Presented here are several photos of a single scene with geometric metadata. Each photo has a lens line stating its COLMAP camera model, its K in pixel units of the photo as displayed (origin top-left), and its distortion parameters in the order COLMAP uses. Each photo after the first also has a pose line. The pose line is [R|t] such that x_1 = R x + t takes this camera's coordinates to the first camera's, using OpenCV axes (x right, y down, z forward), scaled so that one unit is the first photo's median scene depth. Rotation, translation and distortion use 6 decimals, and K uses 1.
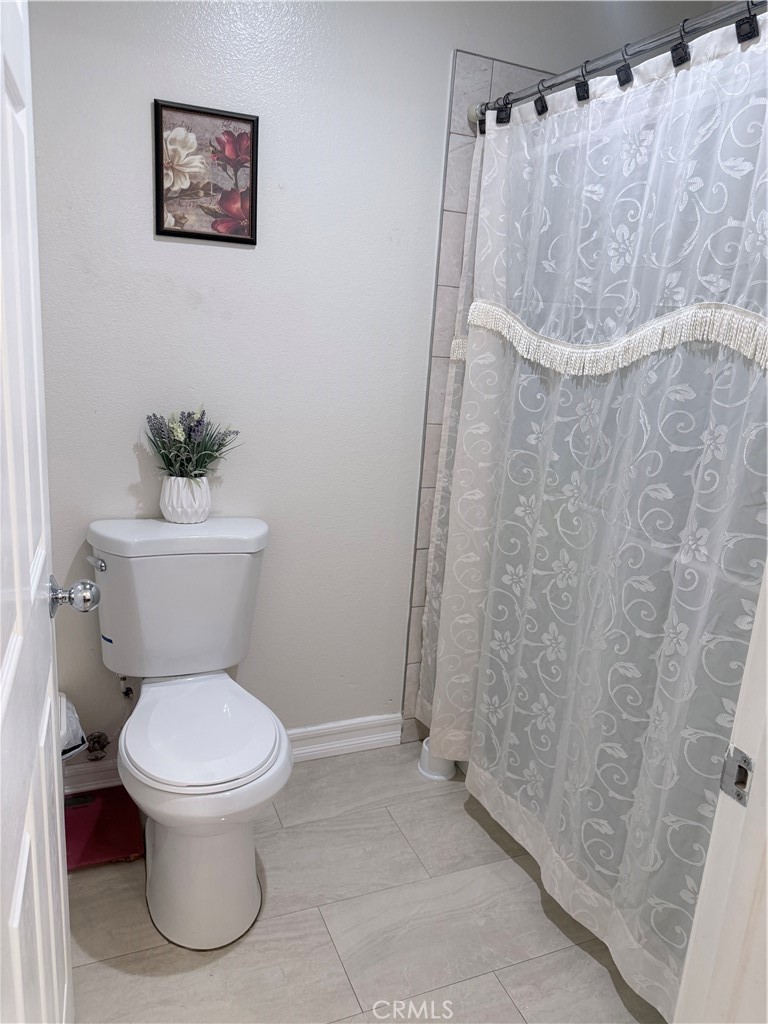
lens RADIAL K [[719.6, 0, 381.1], [0, 719.6, 513.3], [0, 0, 1]] dist [0.000316, -0.018500]
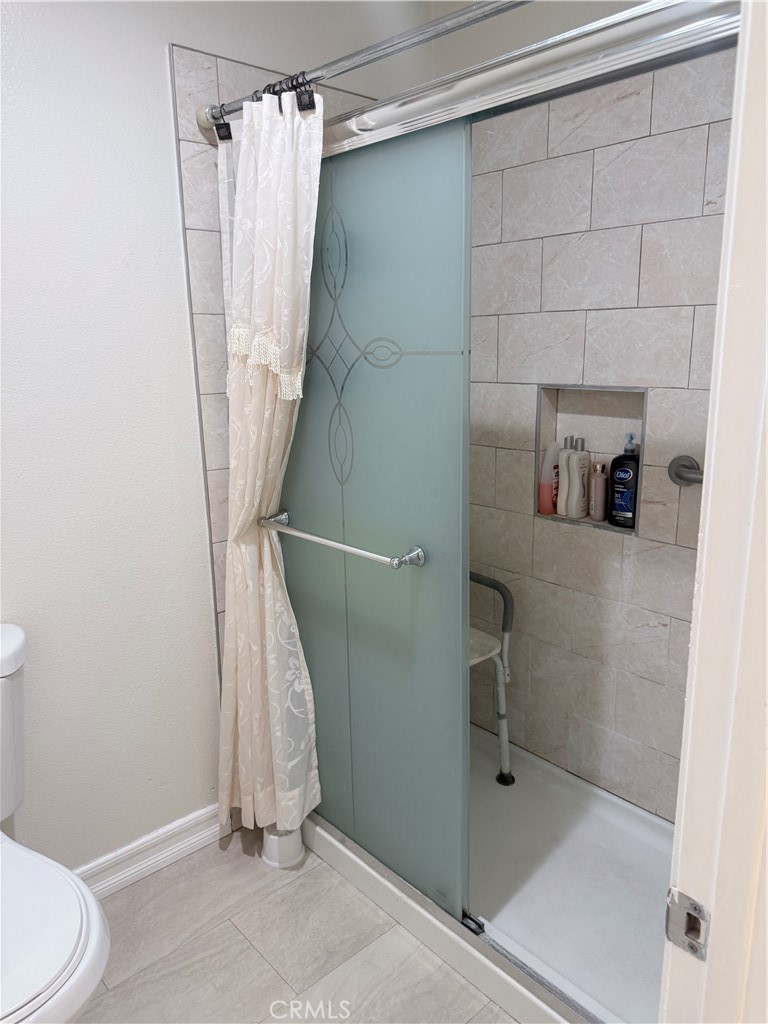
lens RADIAL K [[719.6, 0, 387.9], [0, 719.6, 508.7], [0, 0, 1]] dist [0.000316, -0.018500]
pose [[0.938648, -0.155428, 0.307866, -0.003621], [0.157261, 0.987374, 0.019011, -0.071020], [-0.306934, 0.030570, 0.951240, 0.119578]]
